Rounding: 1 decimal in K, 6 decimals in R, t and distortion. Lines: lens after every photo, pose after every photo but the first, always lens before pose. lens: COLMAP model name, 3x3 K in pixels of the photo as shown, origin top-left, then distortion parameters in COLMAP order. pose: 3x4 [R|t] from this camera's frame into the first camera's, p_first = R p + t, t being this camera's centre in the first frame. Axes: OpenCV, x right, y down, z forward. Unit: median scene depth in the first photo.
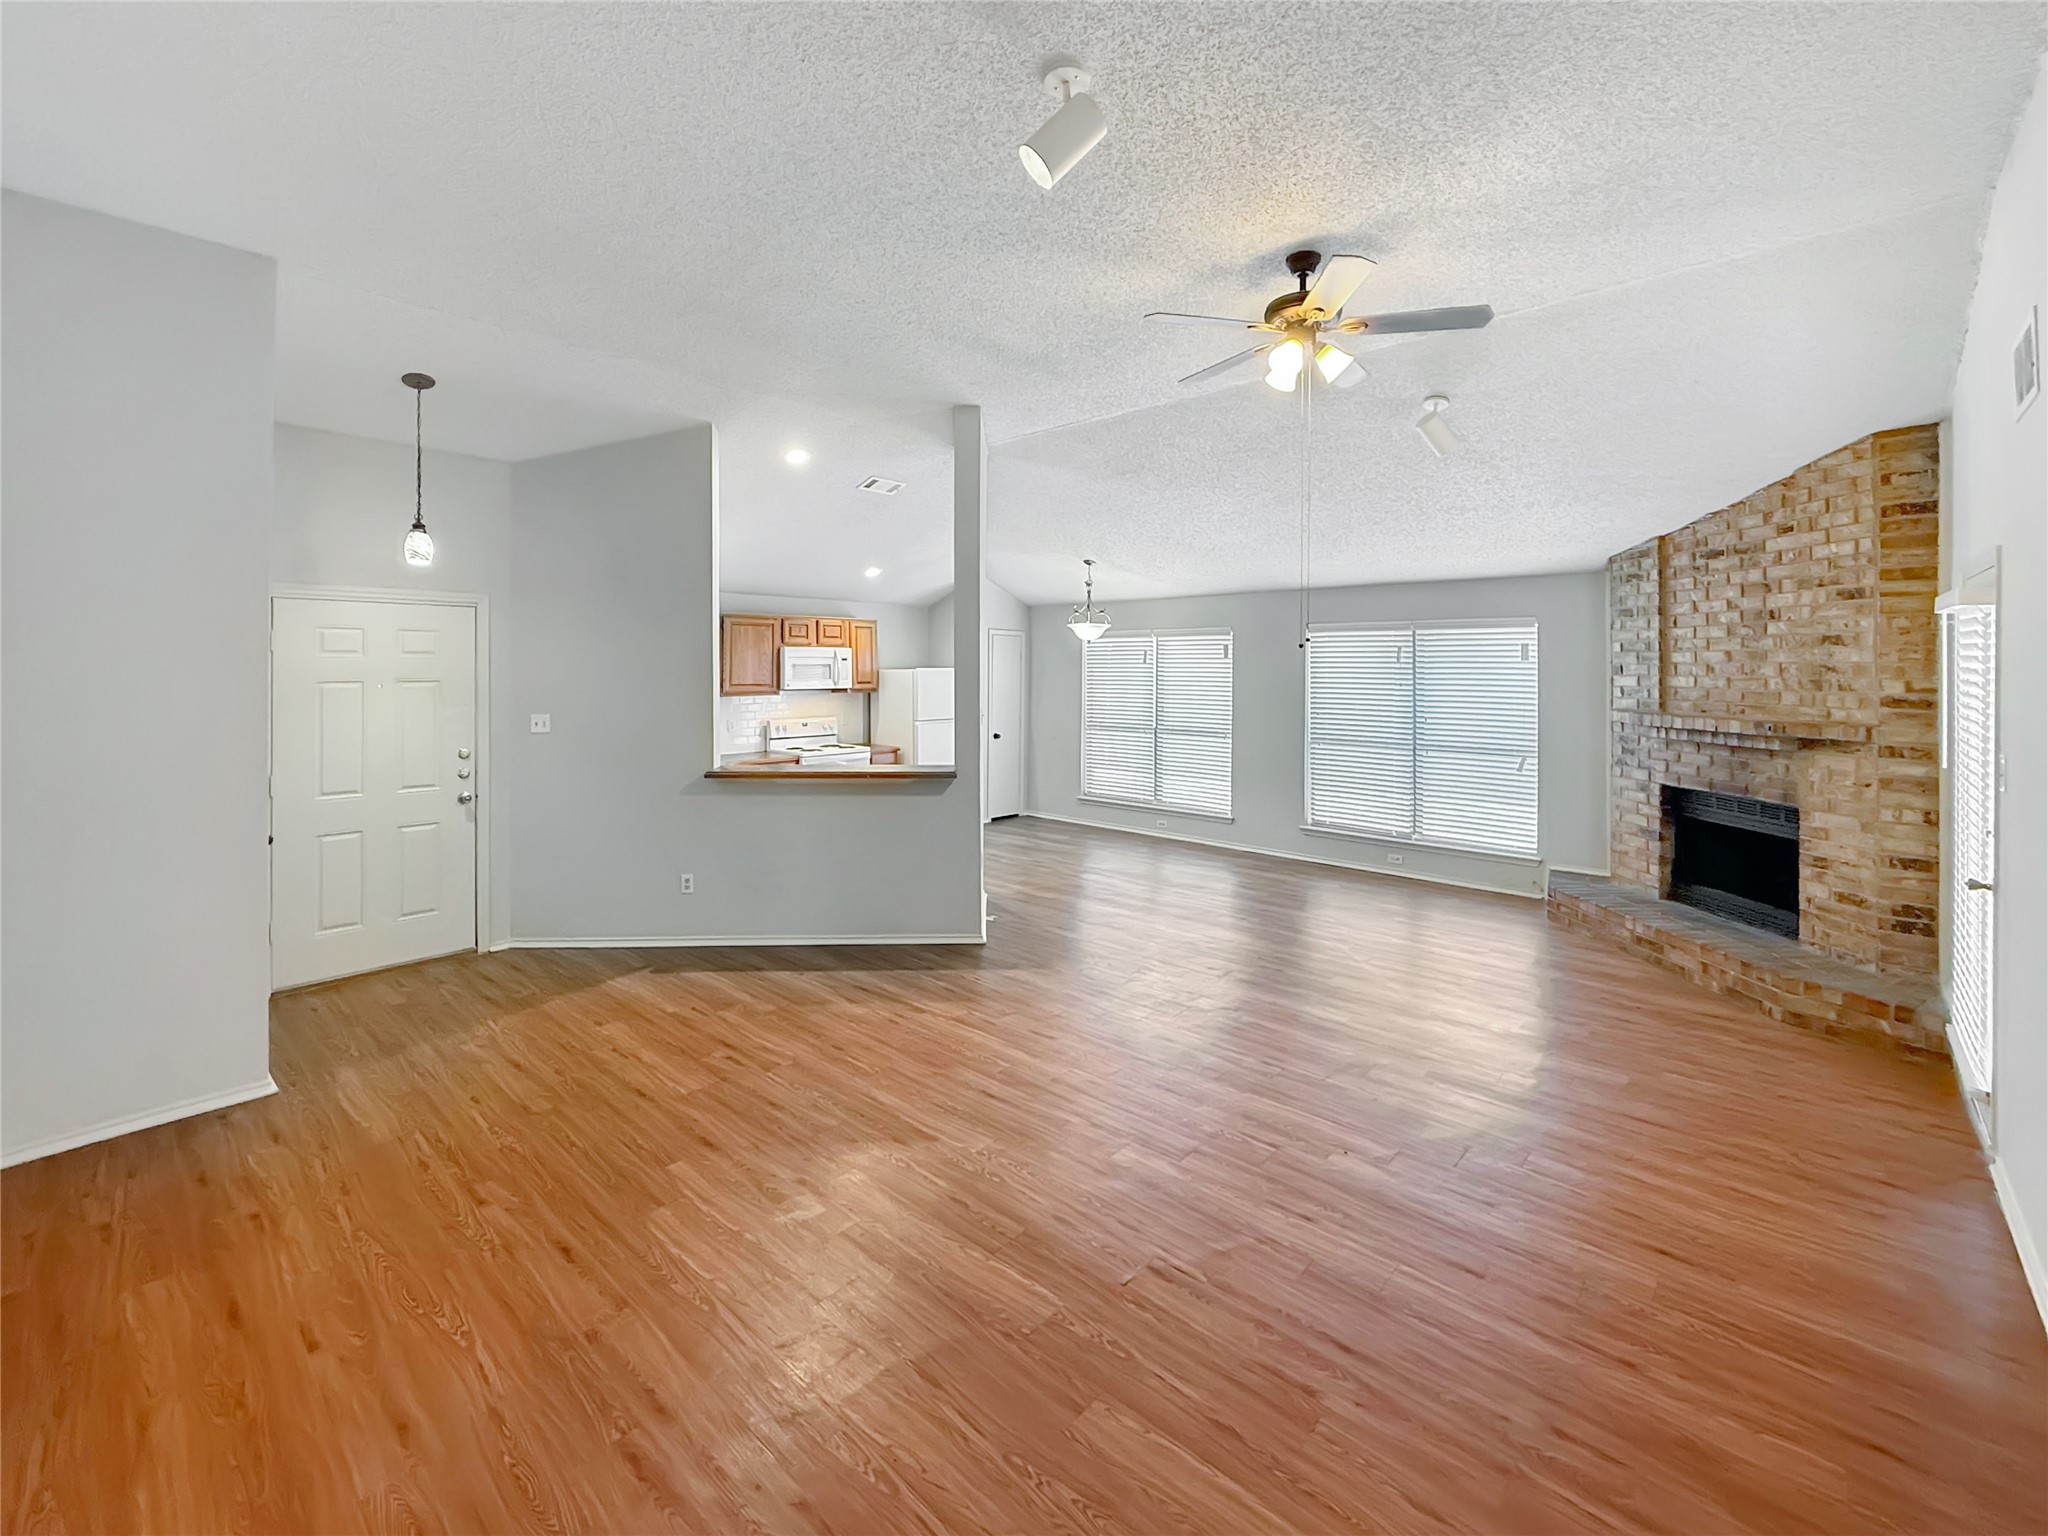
lens RADIAL K [[854.1, 0, 1019.7], [0, 854.1, 687.4], [0, 0, 1]] dist [-0.000208, 0.000033]
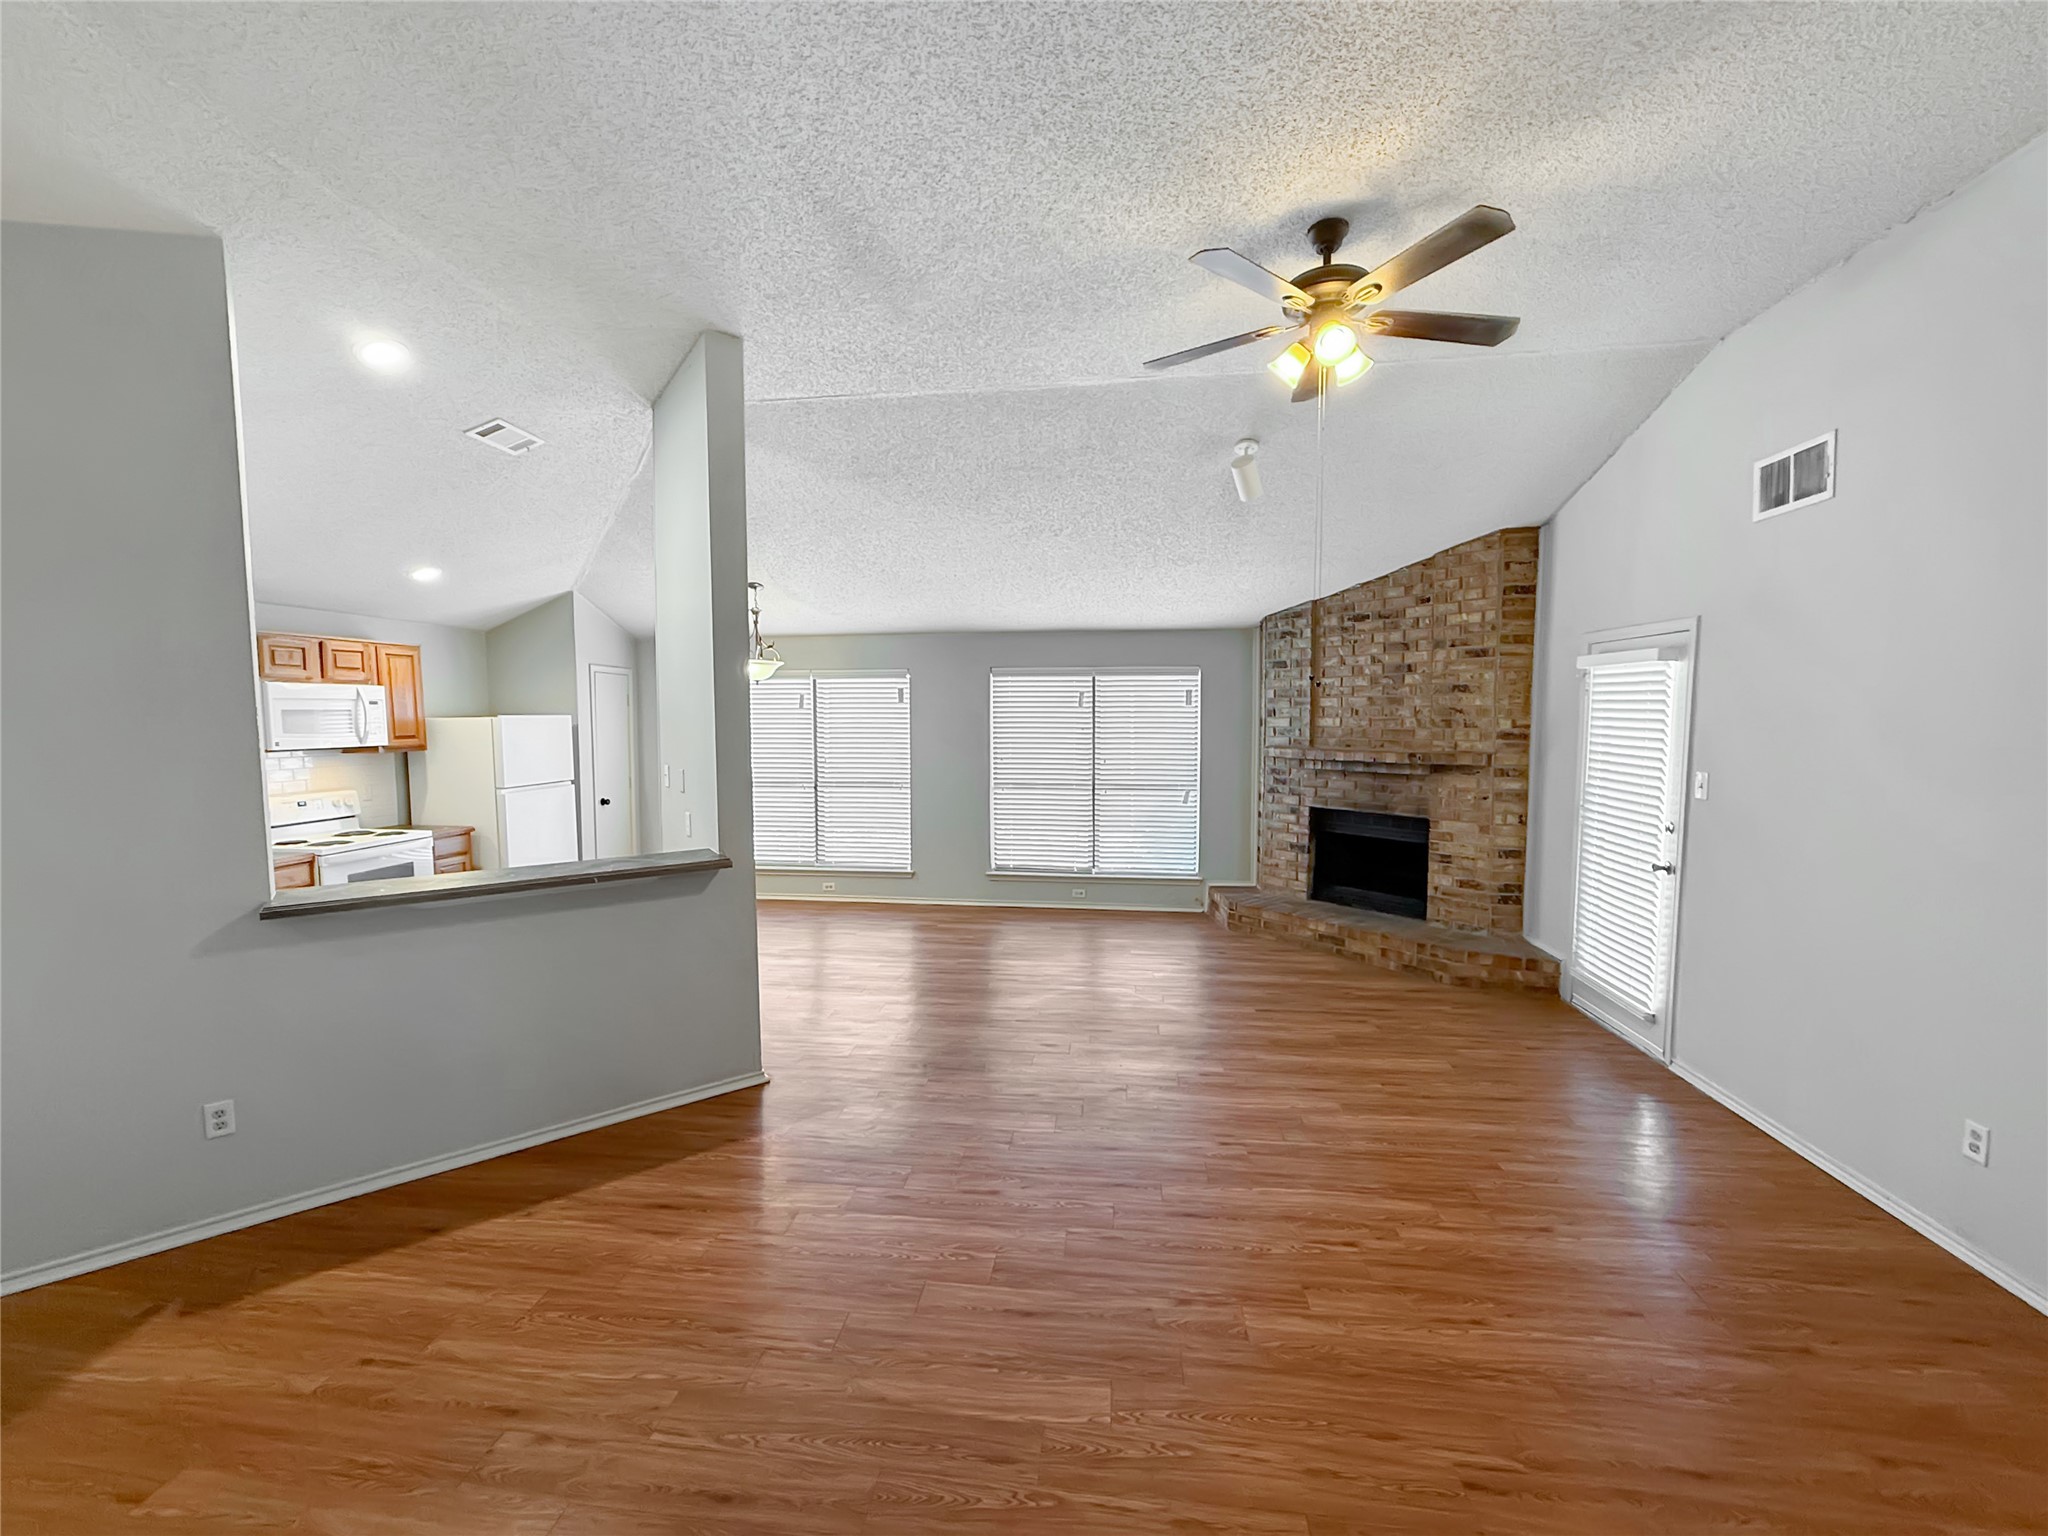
lens RADIAL K [[813.8, 0, 1016.3], [0, 813.8, 781.6], [0, 0, 1]] dist [0.000306, 0.000144]
pose [[0.817656, -0.051768, 0.573375, -0.289988], [0.018174, 0.997774, 0.064169, -0.005252], [-0.575420, -0.042048, 0.816776, 0.336410]]
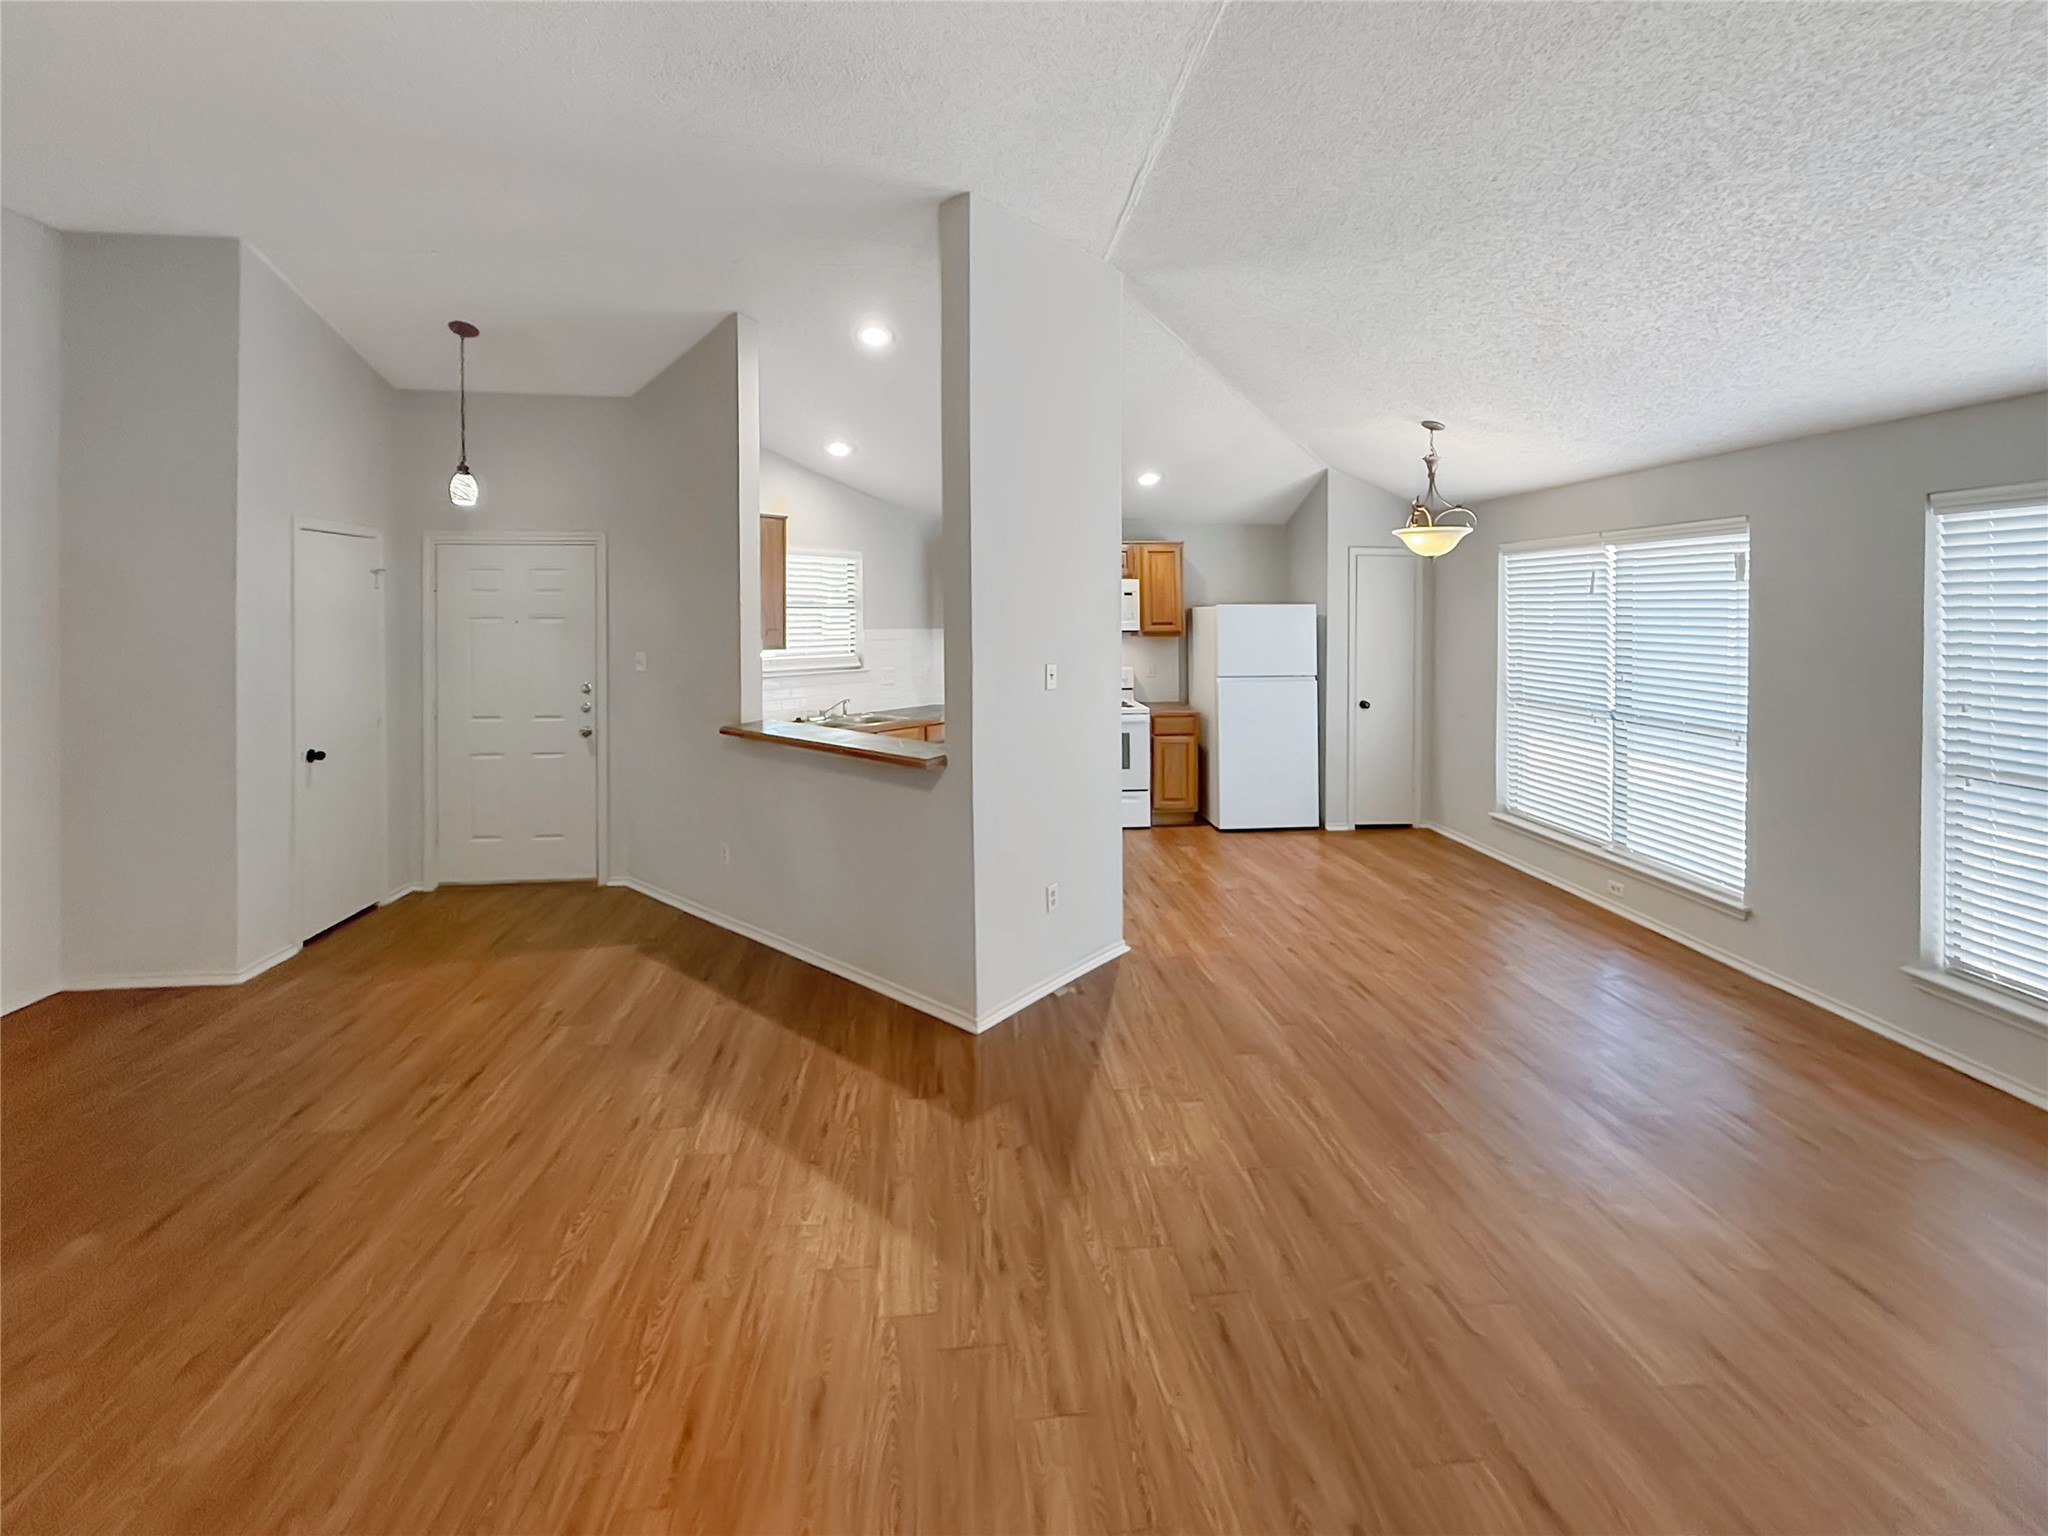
lens RADIAL K [[877.6, 0, 1020.6], [0, 877.6, 614.7], [0, 0, 1]] dist [0.001681, 0.000534]
pose [[0.743466, 0.003208, -0.668766, 0.468879], [-0.013660, 0.999853, -0.010389, -0.006683], [0.668634, 0.016859, 0.743401, 0.592619]]
